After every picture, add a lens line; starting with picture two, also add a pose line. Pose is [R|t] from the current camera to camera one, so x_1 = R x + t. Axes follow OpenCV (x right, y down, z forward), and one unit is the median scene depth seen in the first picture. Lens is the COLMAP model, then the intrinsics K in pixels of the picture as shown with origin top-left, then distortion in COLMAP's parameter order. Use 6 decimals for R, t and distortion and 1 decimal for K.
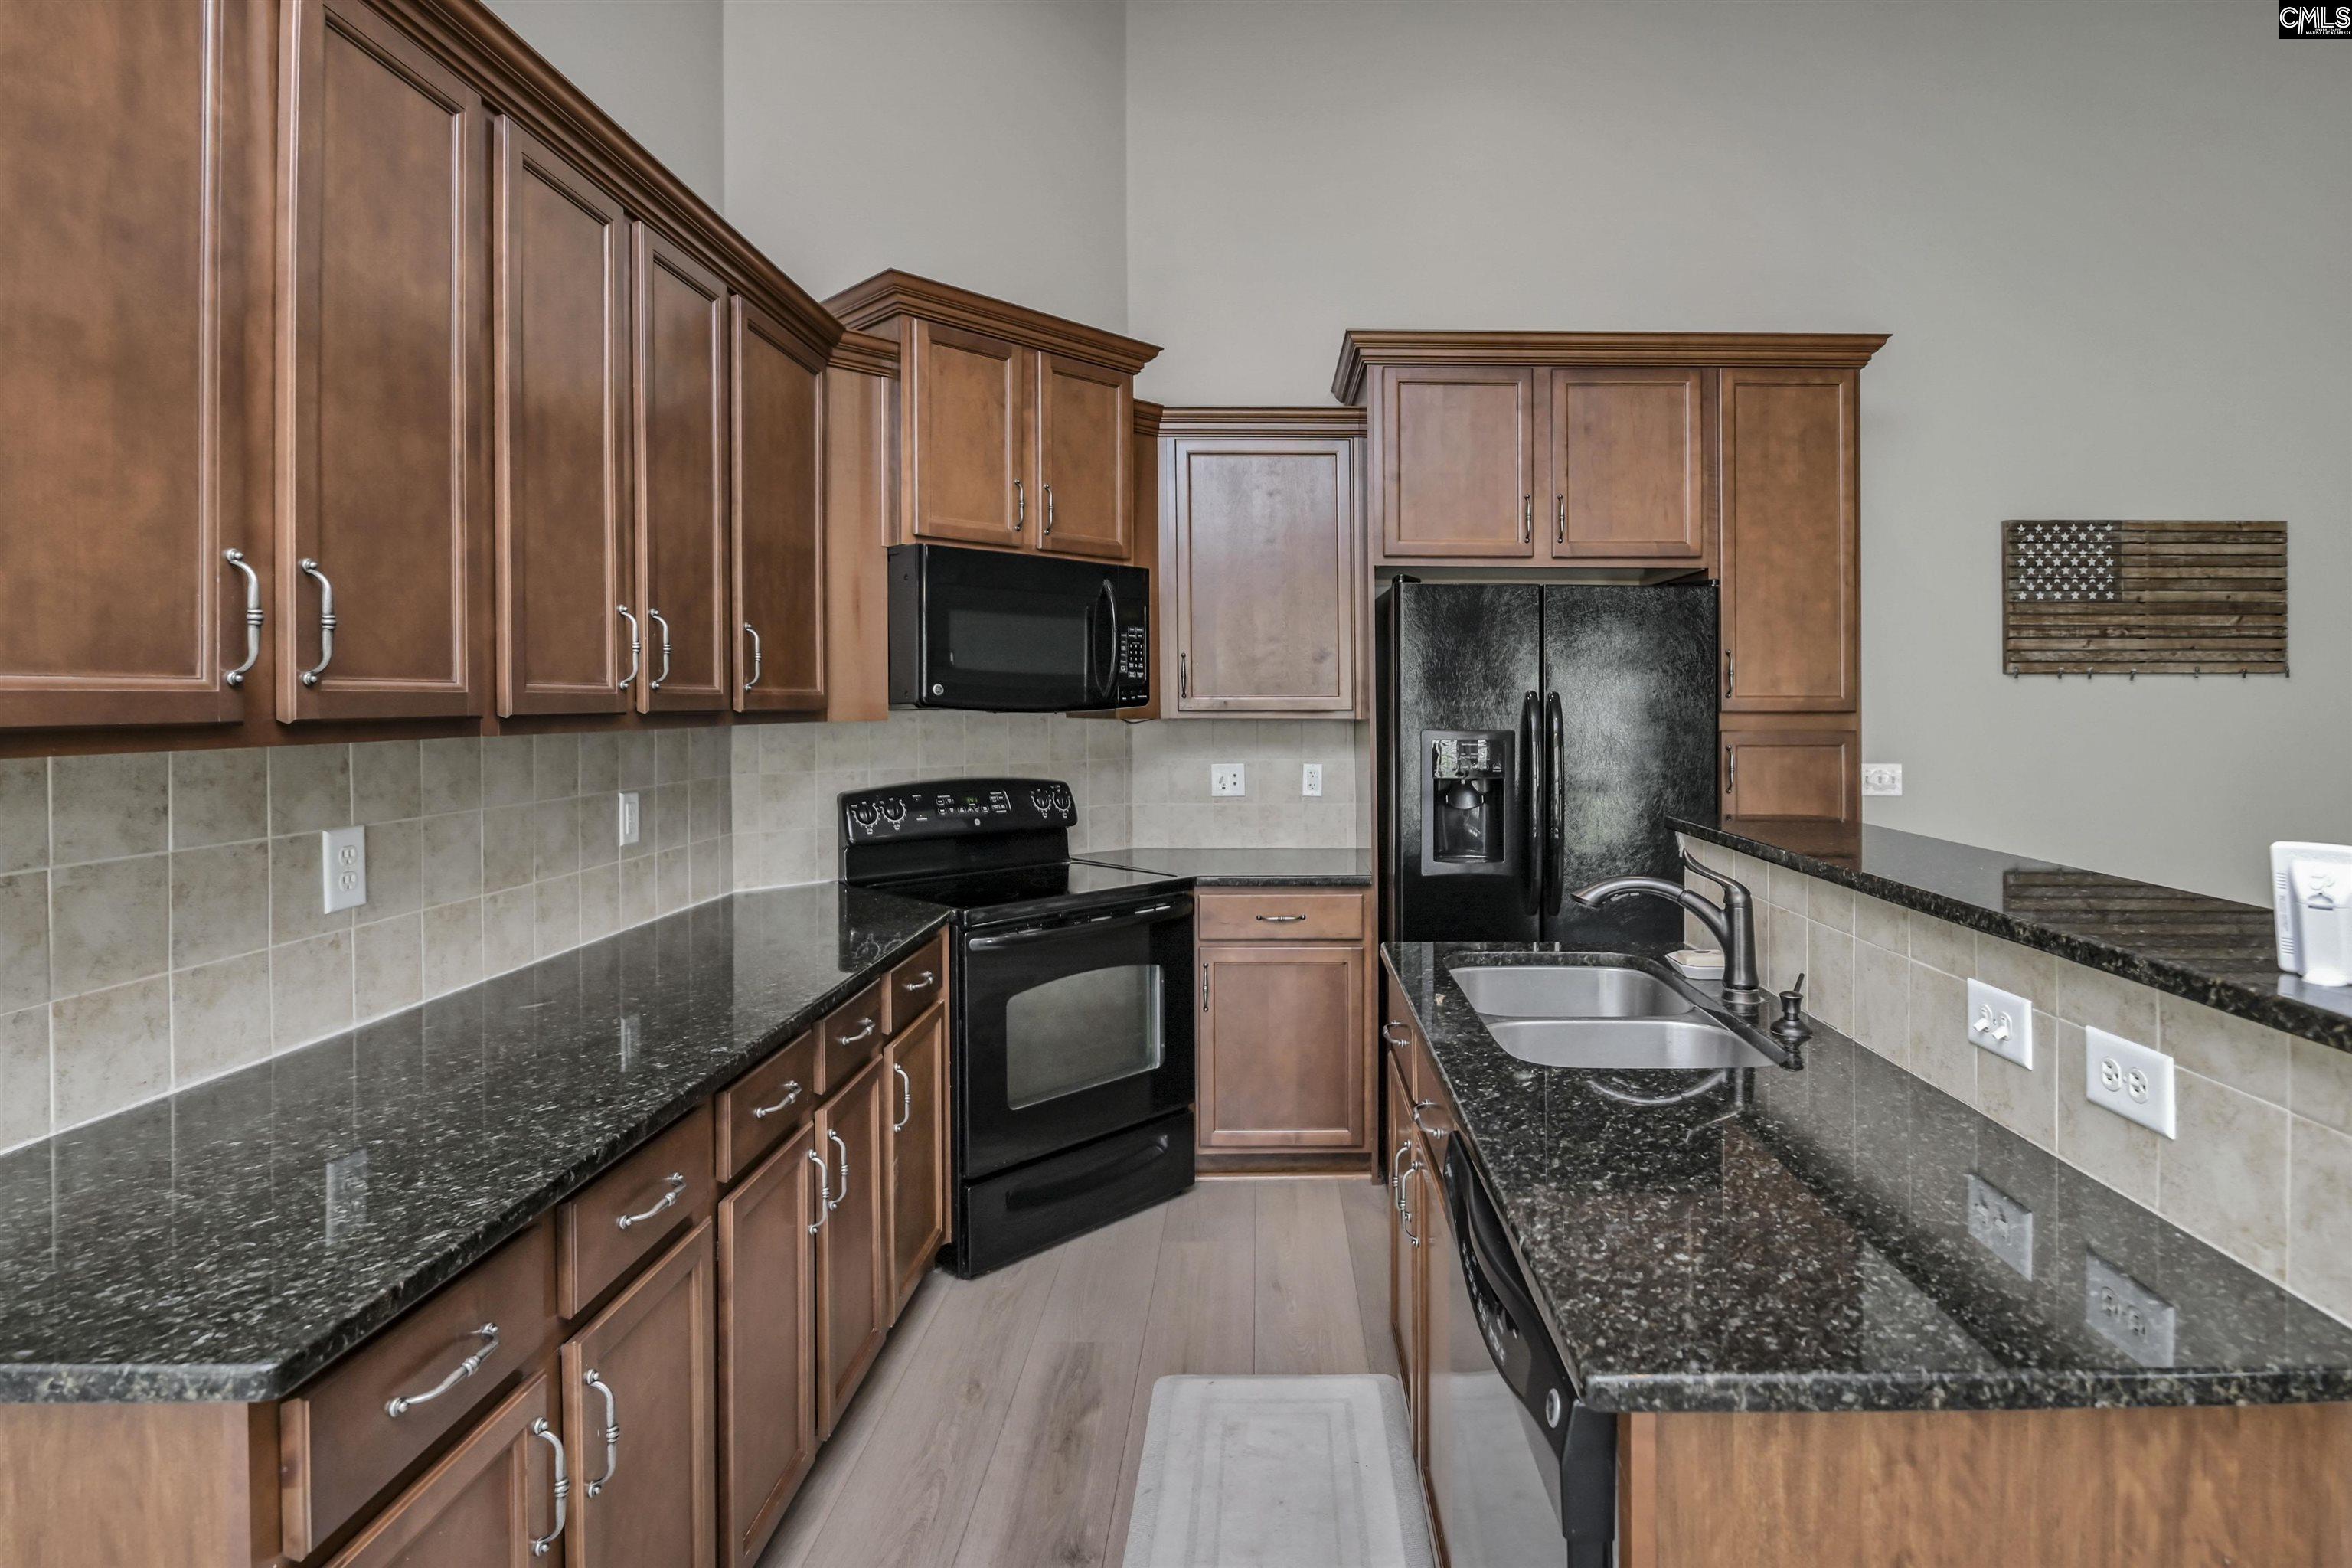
lens RADIAL K [[1170.9, 0, 1123.3], [0, 1170.9, 706.8], [0, 0, 1]] dist [0.004696, -0.003655]
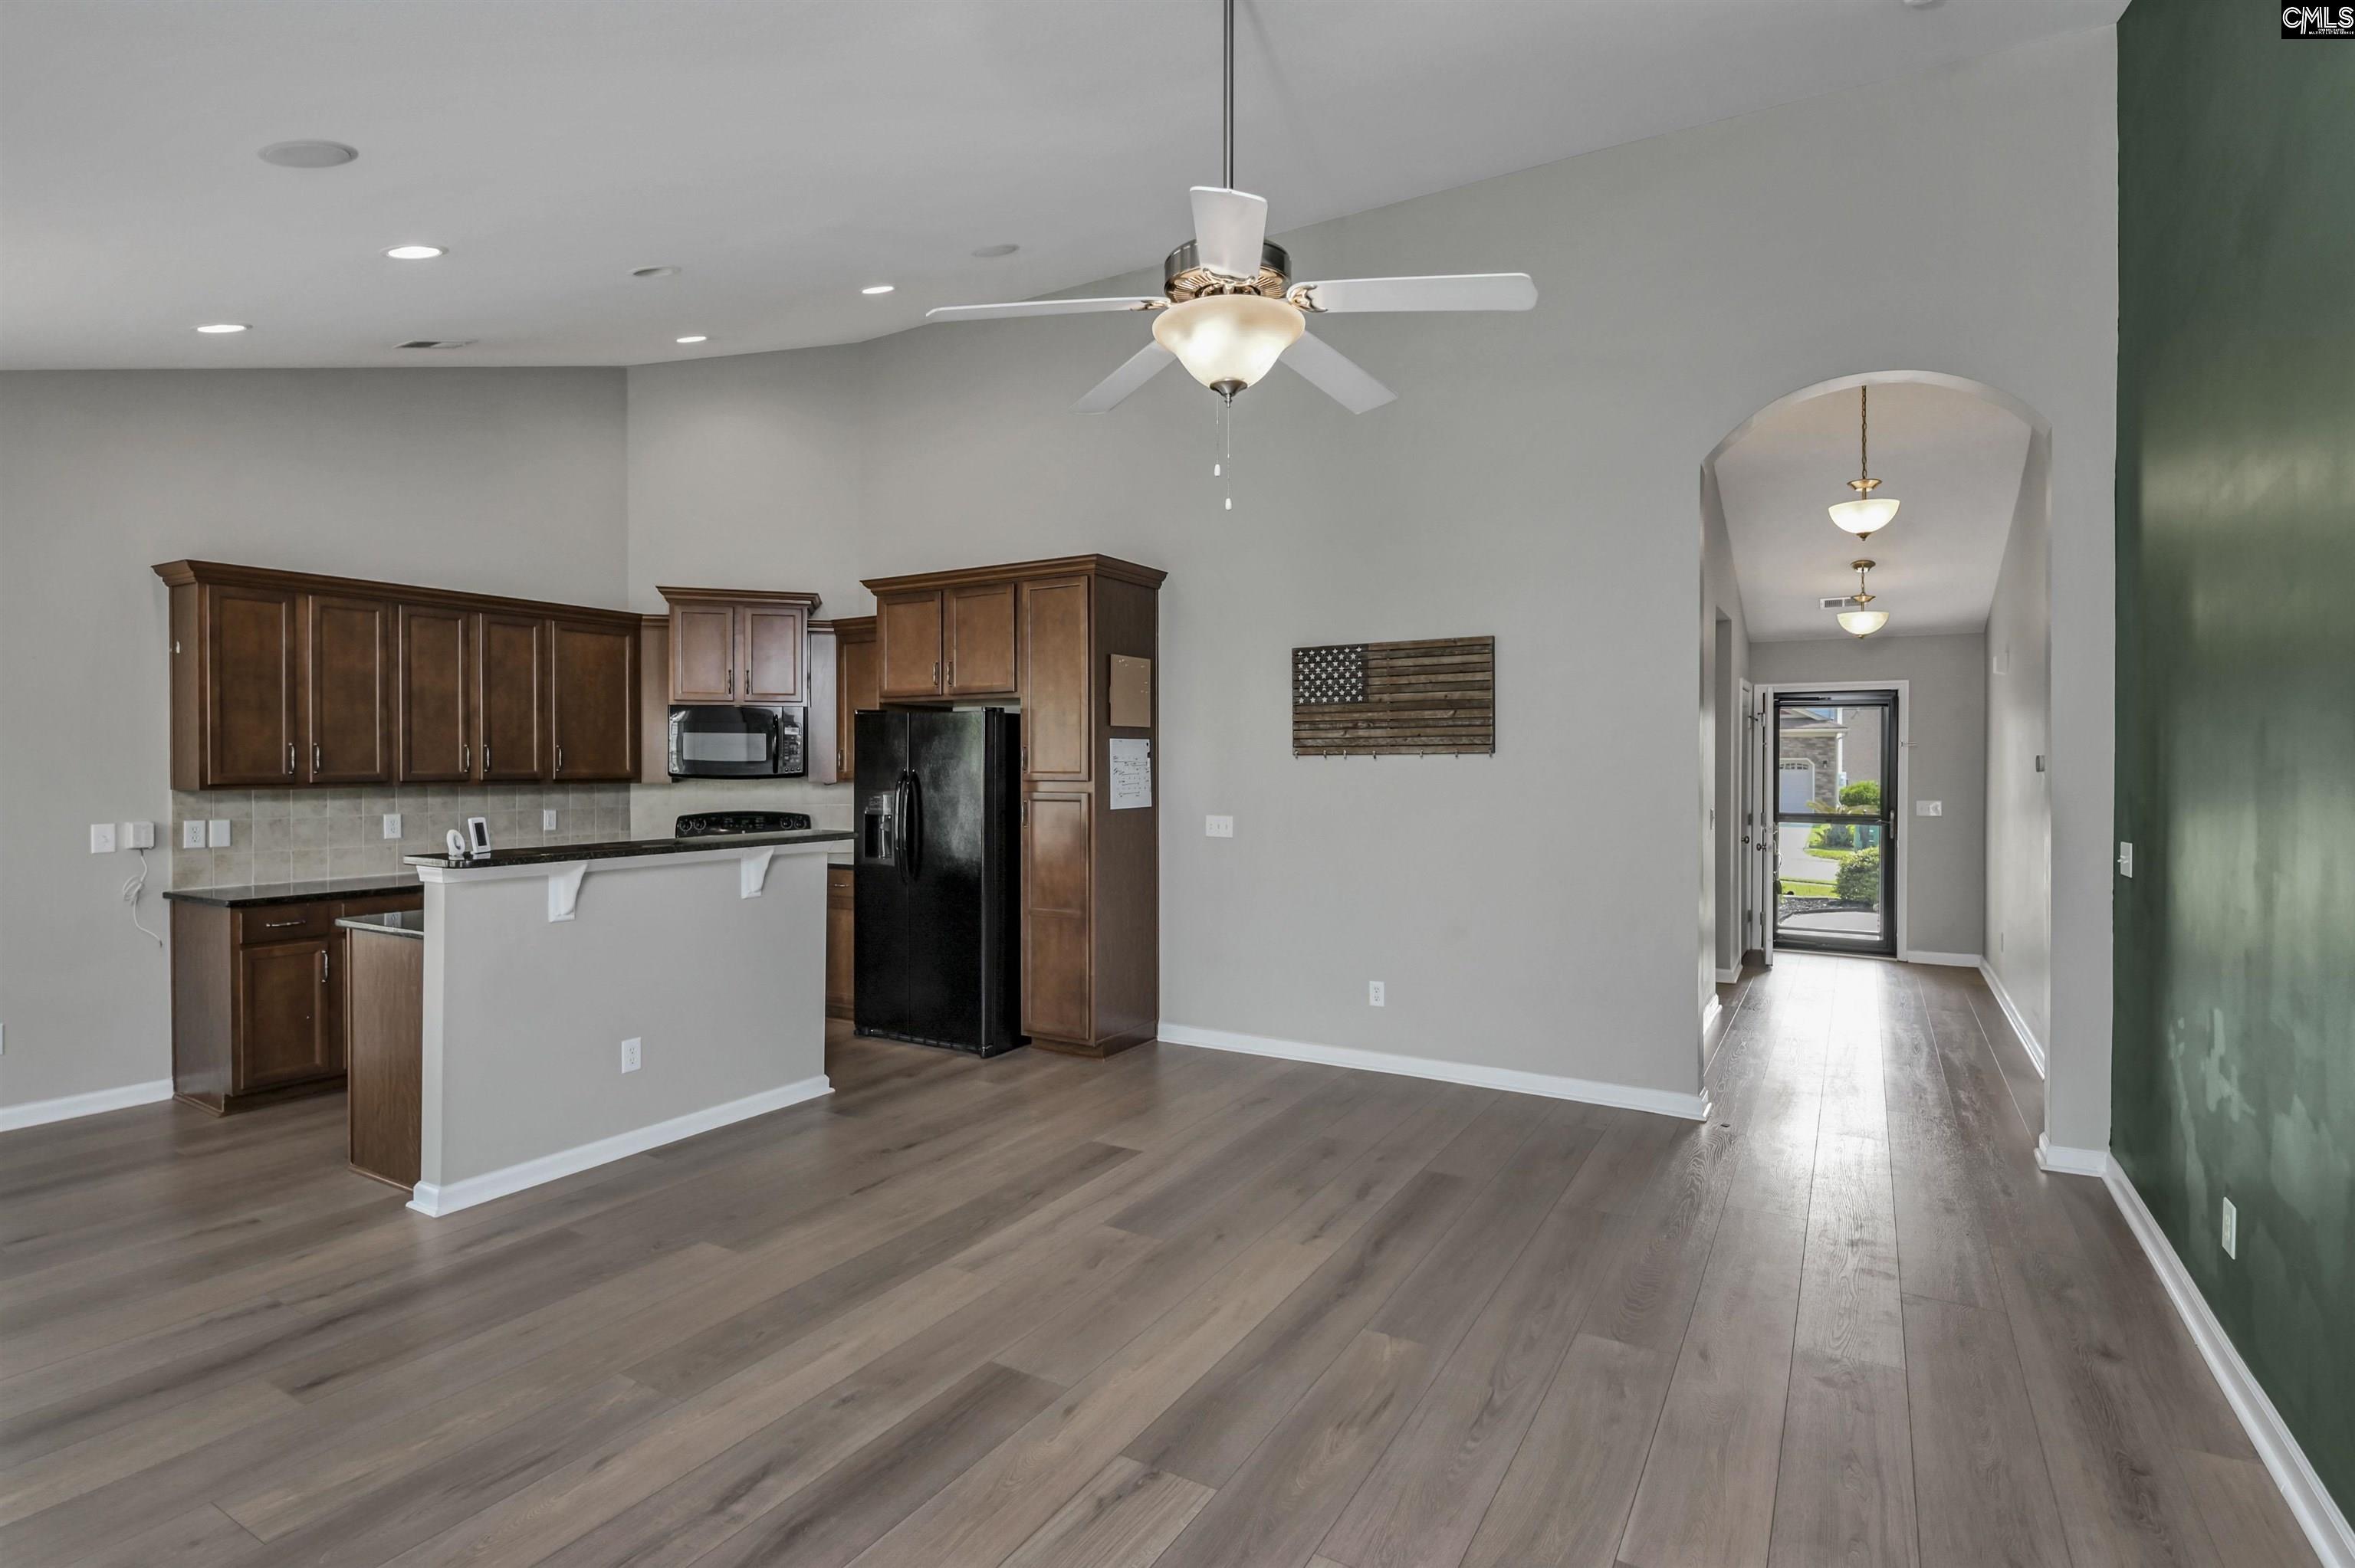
lens RADIAL K [[1172.3, 0, 1128.4], [0, 1172.3, 781.0], [0, 0, 1]] dist [0.004696, -0.003655]
pose [[0.842650, 0.004293, -0.538444, 1.360155], [0.000926, 0.999955, 0.009422, -0.009794], [0.538461, -0.008438, 0.842608, -0.323178]]
